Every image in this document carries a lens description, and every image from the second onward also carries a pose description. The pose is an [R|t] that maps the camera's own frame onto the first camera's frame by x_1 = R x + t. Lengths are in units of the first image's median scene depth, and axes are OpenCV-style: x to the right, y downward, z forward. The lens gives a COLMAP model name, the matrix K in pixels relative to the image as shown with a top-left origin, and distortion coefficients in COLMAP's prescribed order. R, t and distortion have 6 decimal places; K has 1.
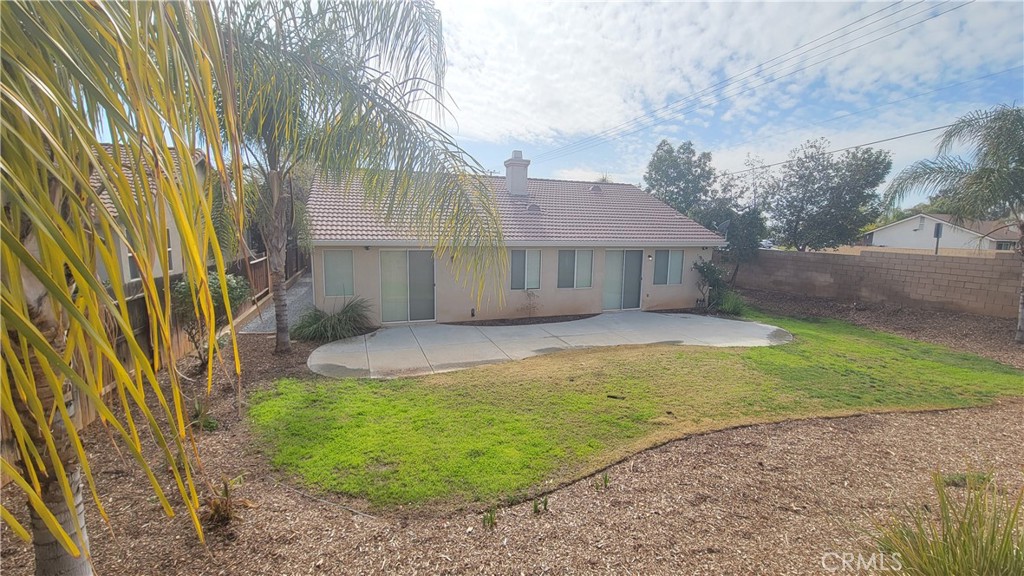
lens RADIAL K [[421.2, 0, 508.3], [0, 421.2, 294.4], [0, 0, 1]] dist [0.000301, -0.001242]
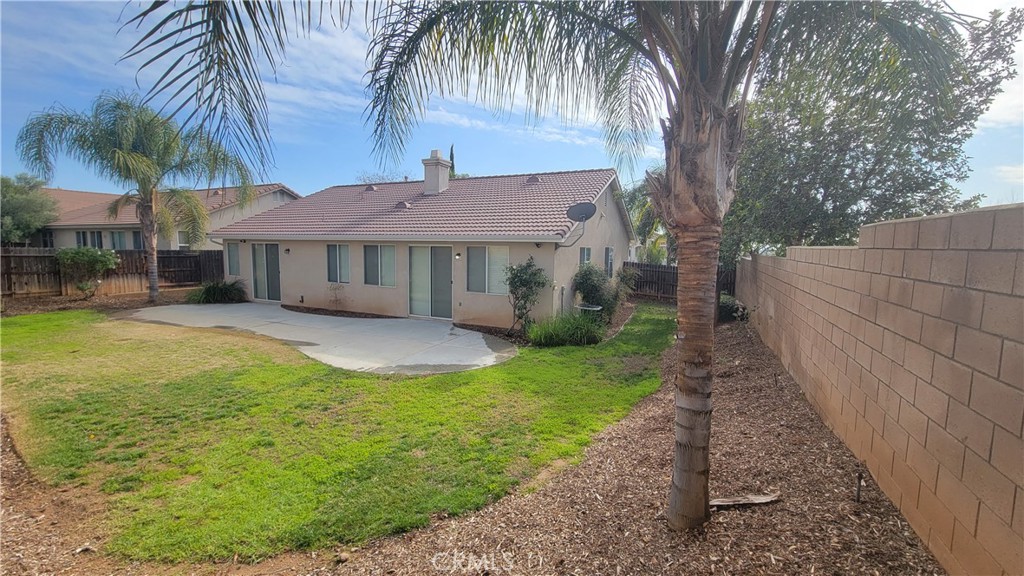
lens RADIAL K [[421.2, 0, 512.2], [0, 421.2, 282.7], [0, 0, 1]] dist [0.000301, -0.001242]
pose [[0.703836, 0.049645, -0.708626, 1.046745], [-0.116967, 0.992038, -0.046676, -0.013005], [0.700667, 0.115738, 0.704039, 0.562073]]
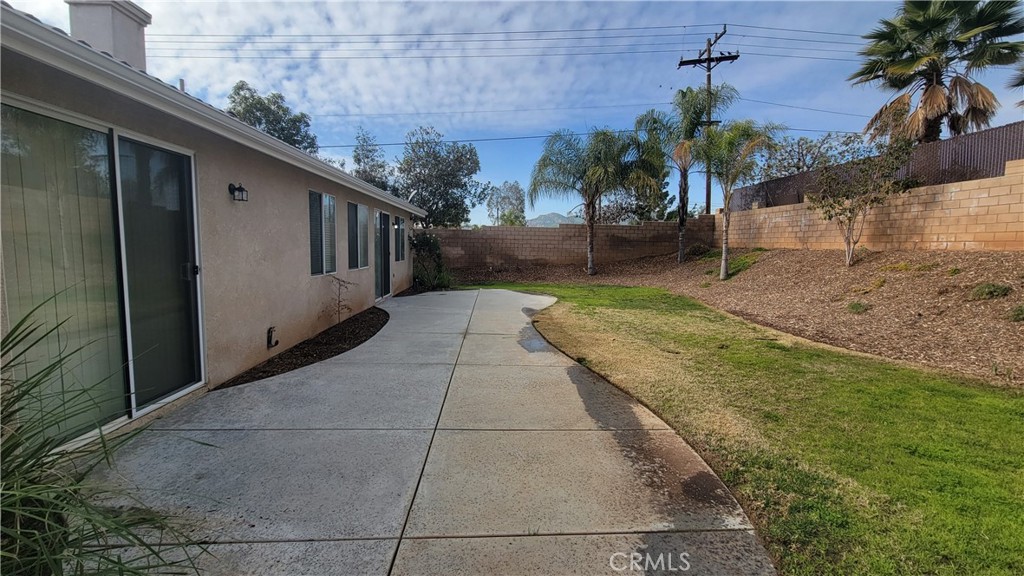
lens RADIAL K [[421.2, 0, 507.6], [0, 421.2, 286.8], [0, 0, 1]] dist [0.000301, -0.001242]
pose [[0.299939, -0.107094, 0.947928, -0.366310], [0.143561, 0.987429, 0.066132, 0.001737], [-0.943094, 0.116250, 0.311543, 0.623592]]
